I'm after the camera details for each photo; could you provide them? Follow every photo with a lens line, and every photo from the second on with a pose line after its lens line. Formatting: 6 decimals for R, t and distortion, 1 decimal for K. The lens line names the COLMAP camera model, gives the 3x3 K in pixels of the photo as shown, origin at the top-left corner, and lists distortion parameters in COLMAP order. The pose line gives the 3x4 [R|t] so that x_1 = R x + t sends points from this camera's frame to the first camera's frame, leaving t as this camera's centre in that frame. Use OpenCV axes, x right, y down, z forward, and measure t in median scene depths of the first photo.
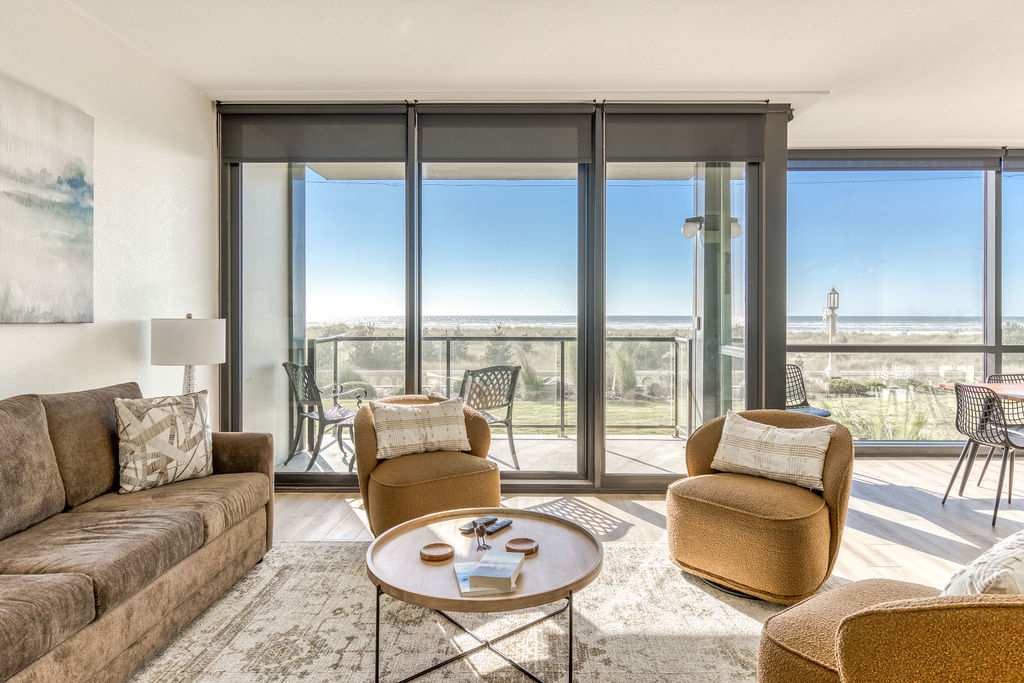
lens RADIAL K [[588.8, 0, 531.0], [0, 588.8, 315.5], [0, 0, 1]] dist [-0.005000, -0.001370]
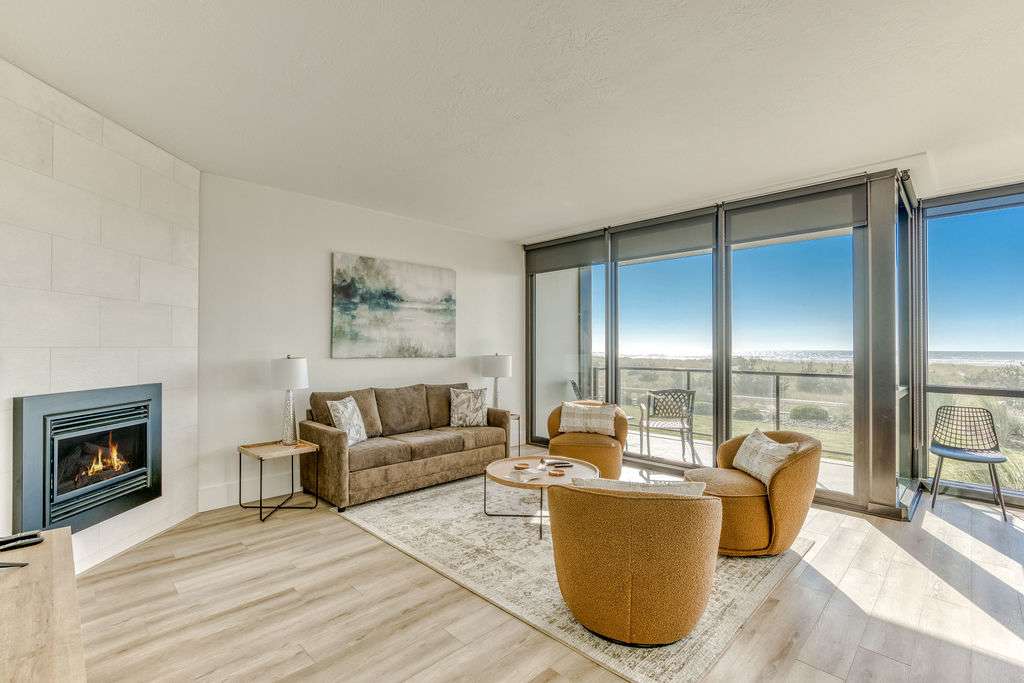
lens RADIAL K [[458.8, 0, 511.8], [0, 458.8, 349.0], [0, 0, 1]] dist [-0.017870, 0.000261]
pose [[0.707839, 0.002902, -0.706368, 0.774034], [-0.004072, 0.999992, 0.000028, -0.022907], [0.706362, 0.002856, 0.707845, -0.168171]]
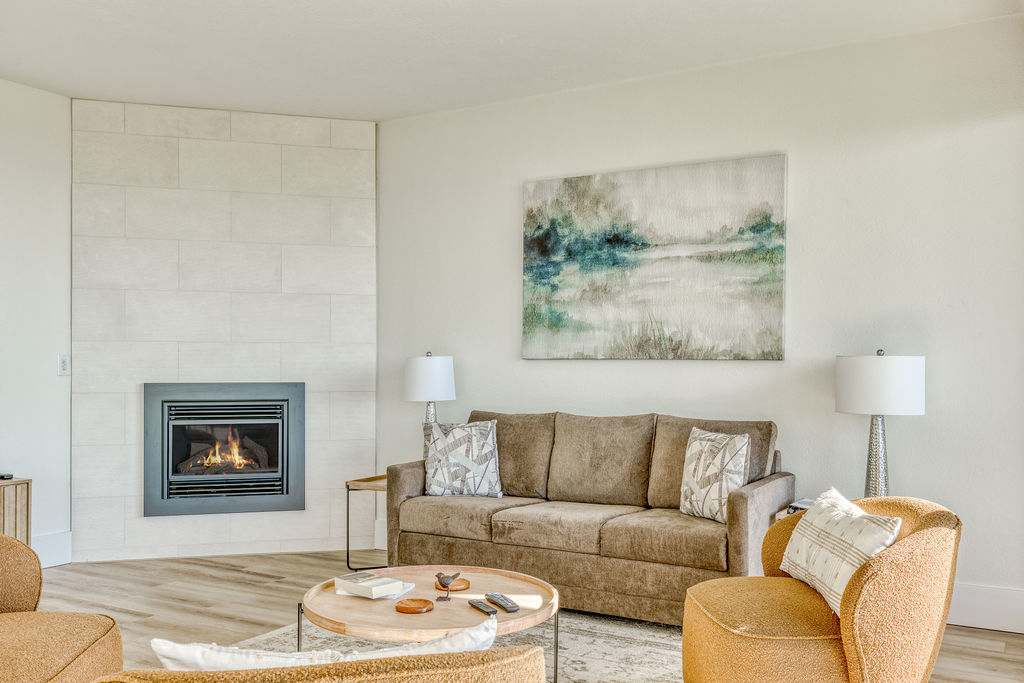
lens RADIAL K [[908.6, 0, 509.6], [0, 908.6, 367.8], [0, 0, 1]] dist [0.022877, 0.002196]
pose [[-0.492466, 0.001731, -0.870330, 0.884610], [-0.004172, 0.999982, 0.004350, 0.021766], [0.870322, 0.005774, -0.492450, 1.434957]]
